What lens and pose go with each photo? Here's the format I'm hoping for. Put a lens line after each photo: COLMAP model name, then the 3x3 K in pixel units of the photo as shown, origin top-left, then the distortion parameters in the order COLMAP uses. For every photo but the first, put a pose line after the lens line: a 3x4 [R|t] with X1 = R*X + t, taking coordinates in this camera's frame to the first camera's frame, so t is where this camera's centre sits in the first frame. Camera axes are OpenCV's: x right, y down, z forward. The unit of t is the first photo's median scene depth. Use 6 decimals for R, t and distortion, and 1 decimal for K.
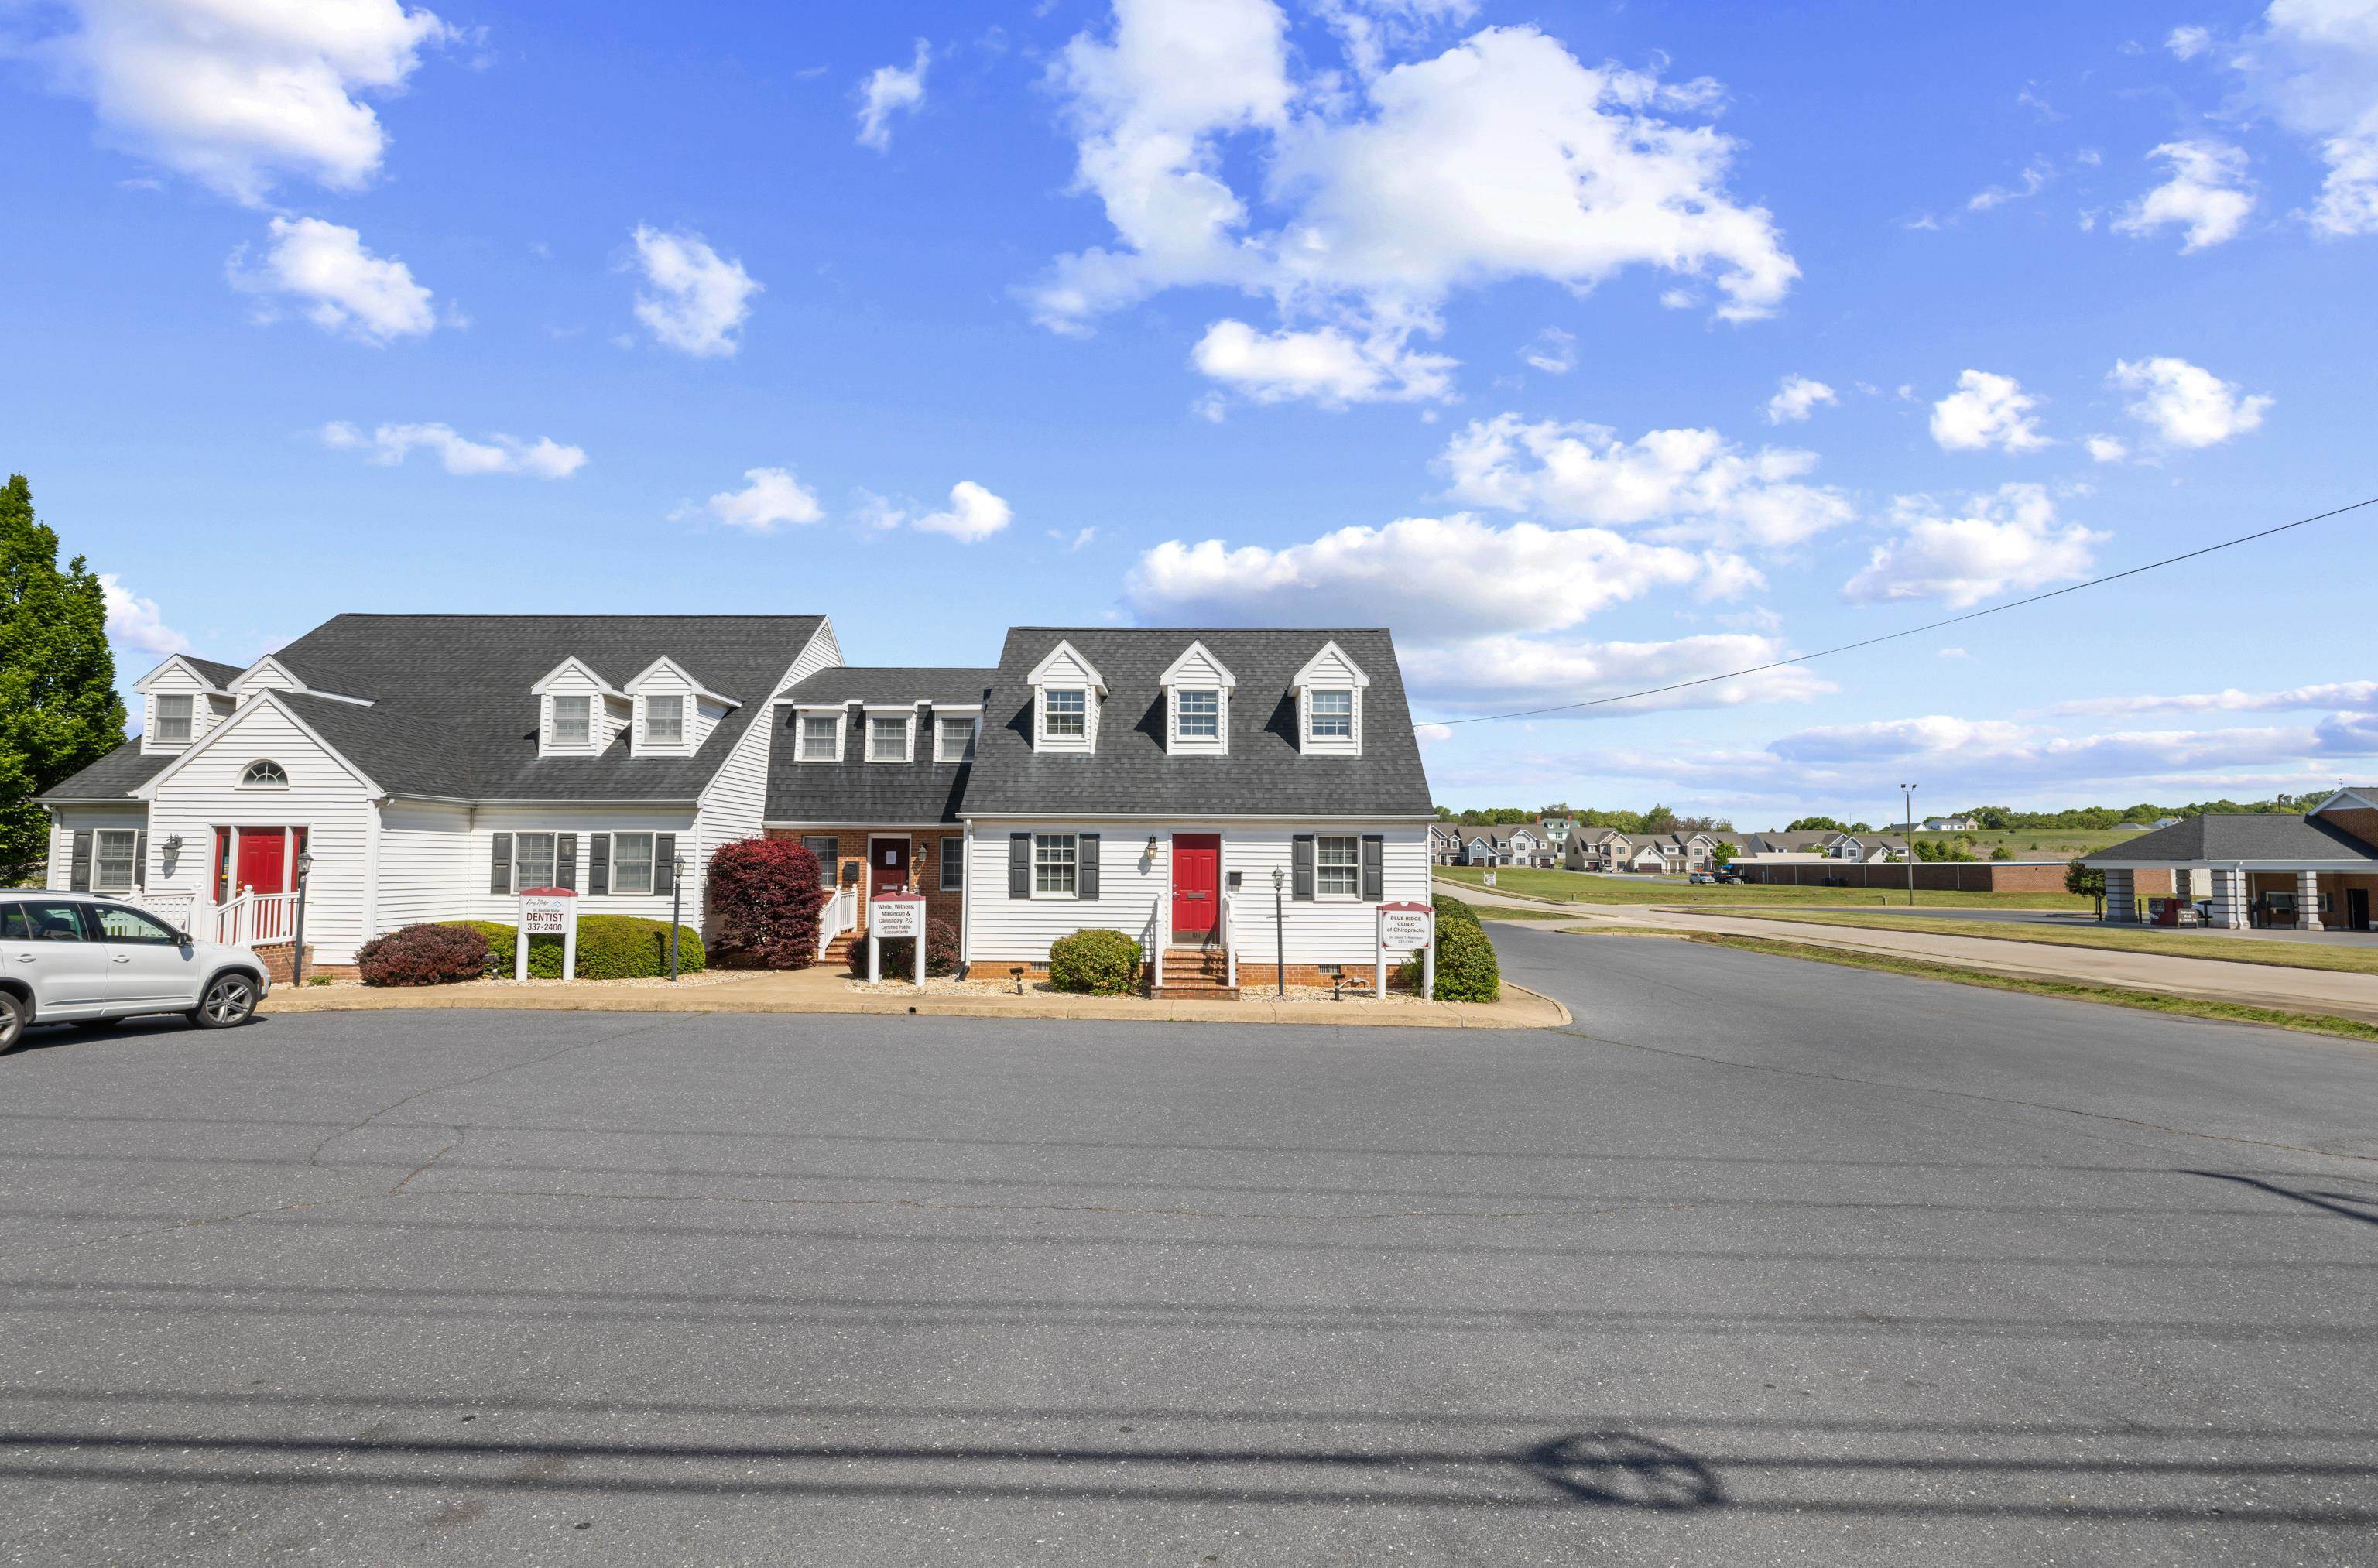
lens RADIAL K [[1110.1, 0, 1140.0], [0, 1110.1, 786.2], [0, 0, 1]] dist [-0.000230, -0.000109]
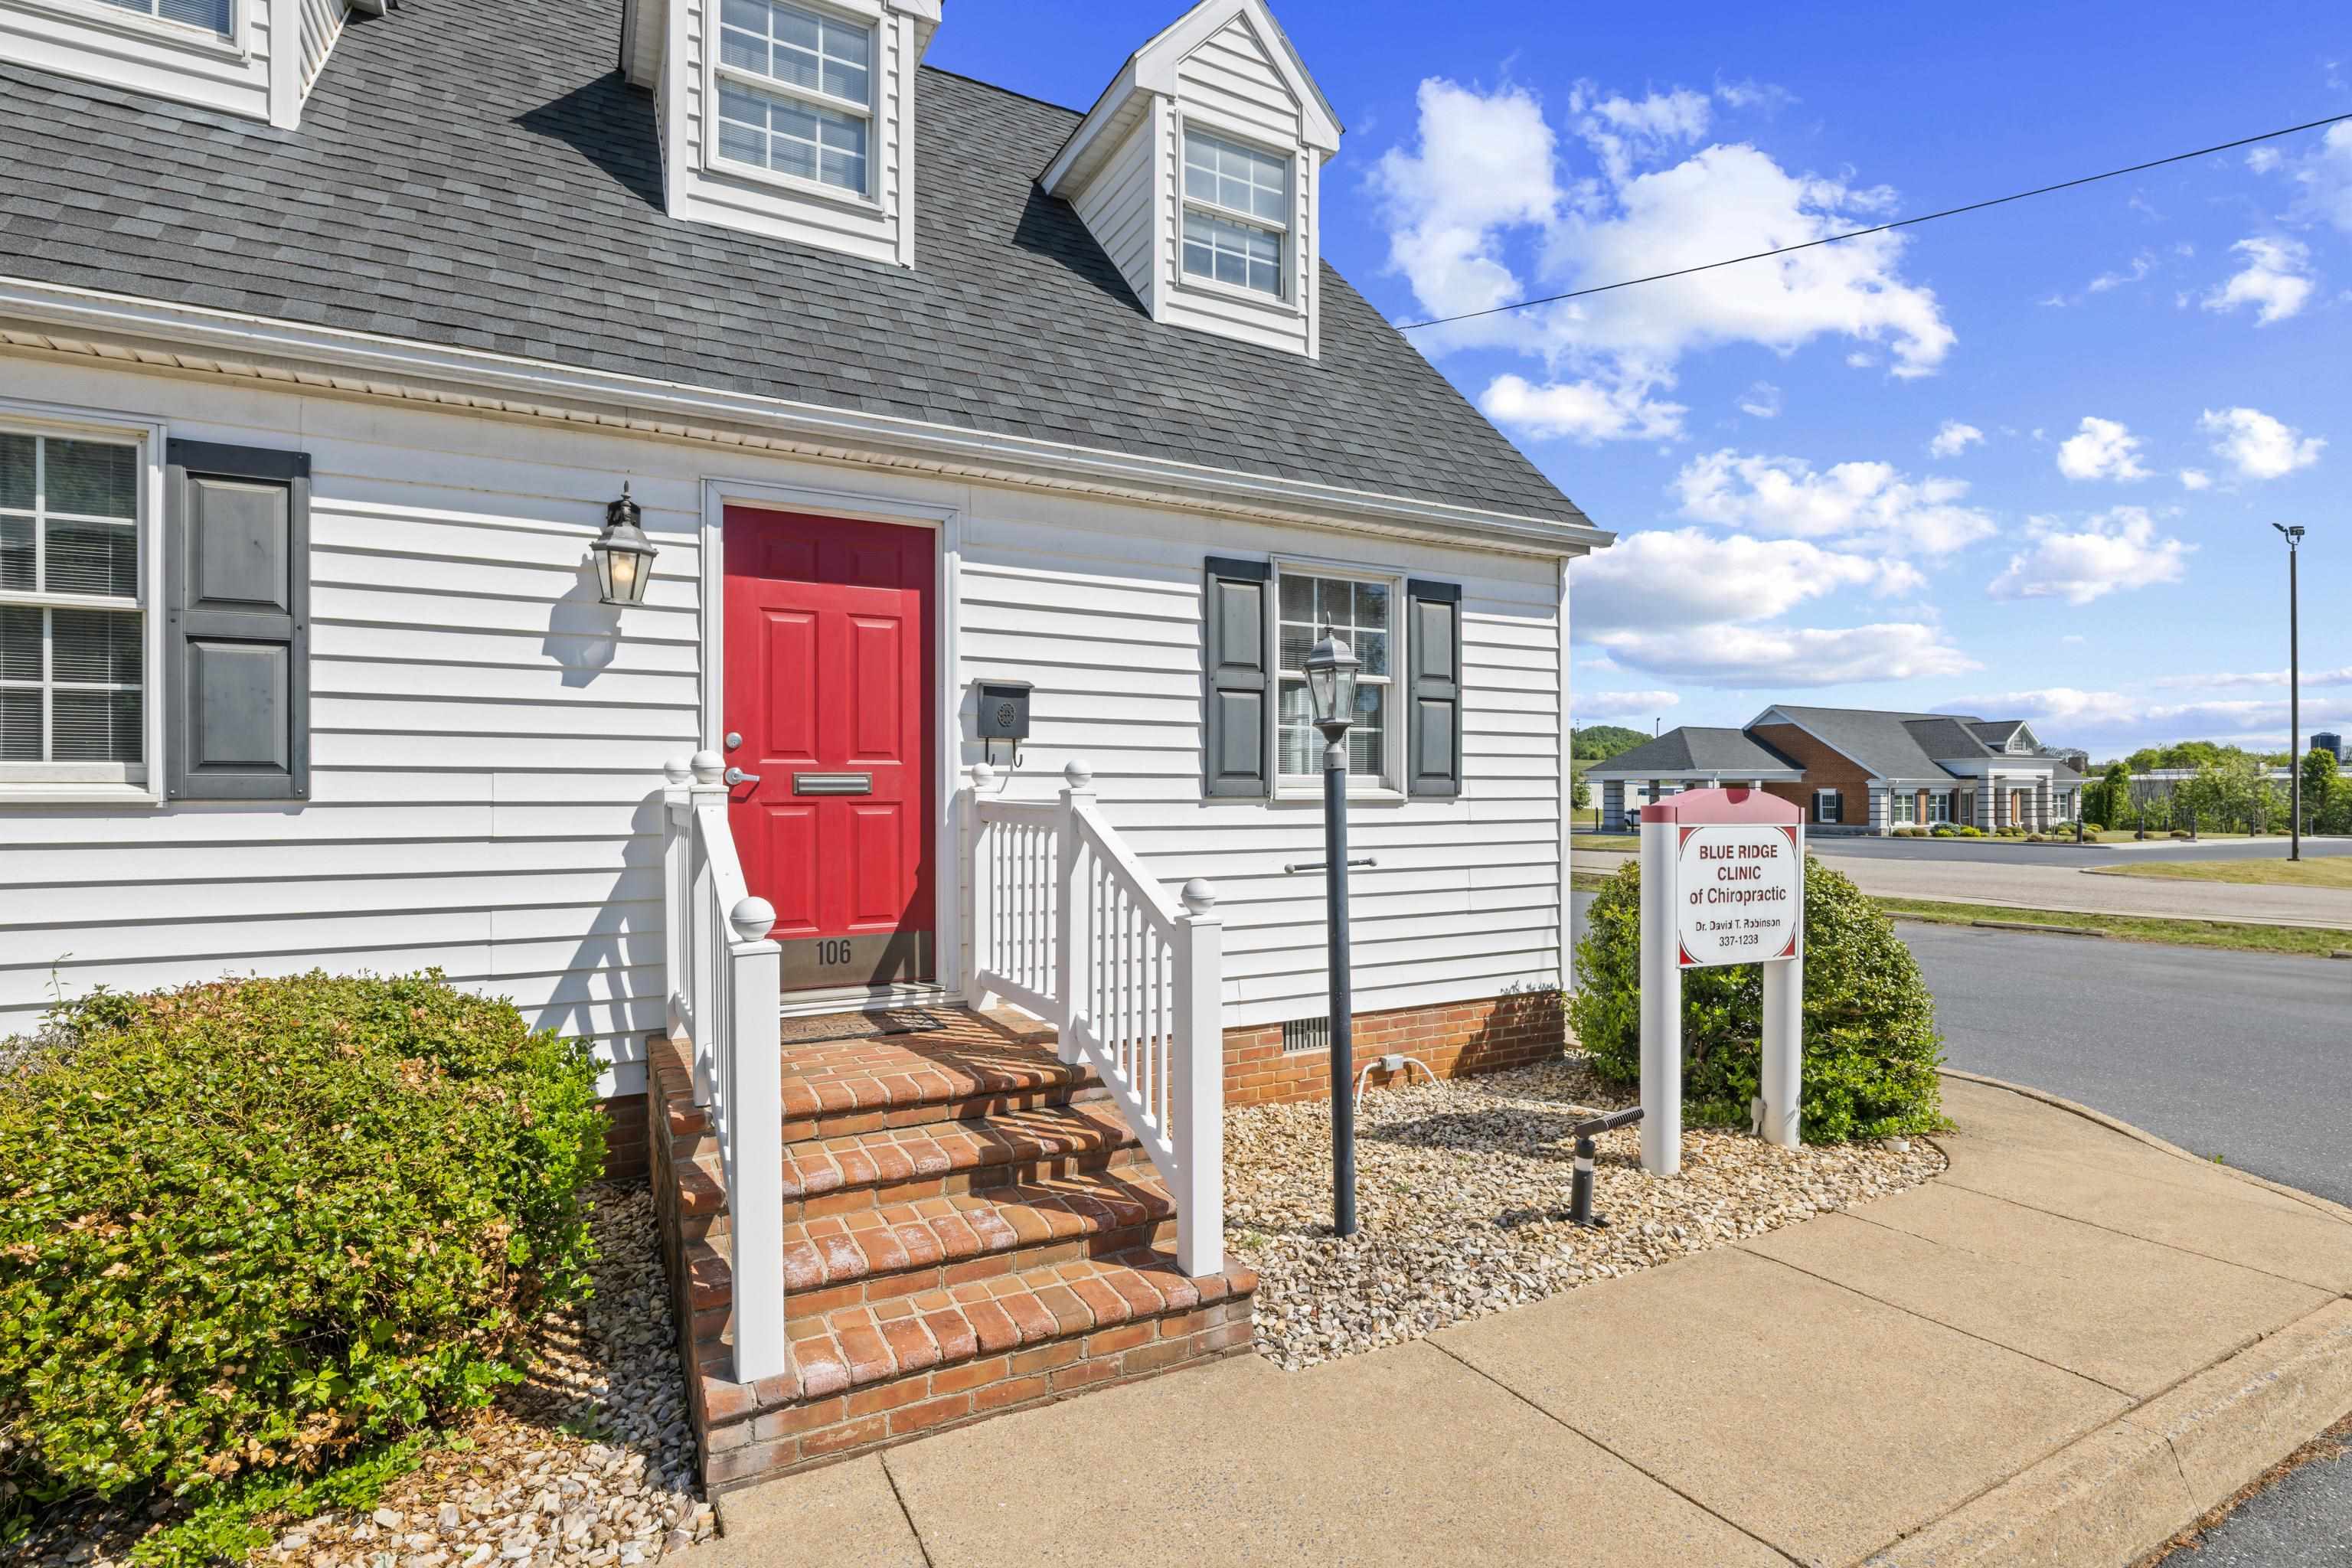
lens RADIAL K [[1147.2, 0, 1196.0], [0, 1147.2, 792.4], [0, 0, 1]] dist [-0.006471, 0.001709]
pose [[0.849291, -0.005424, 0.527898, -0.012073], [-0.030640, 0.997755, 0.059545, 0.089987], [-0.527036, -0.066746, 0.847218, 0.811286]]
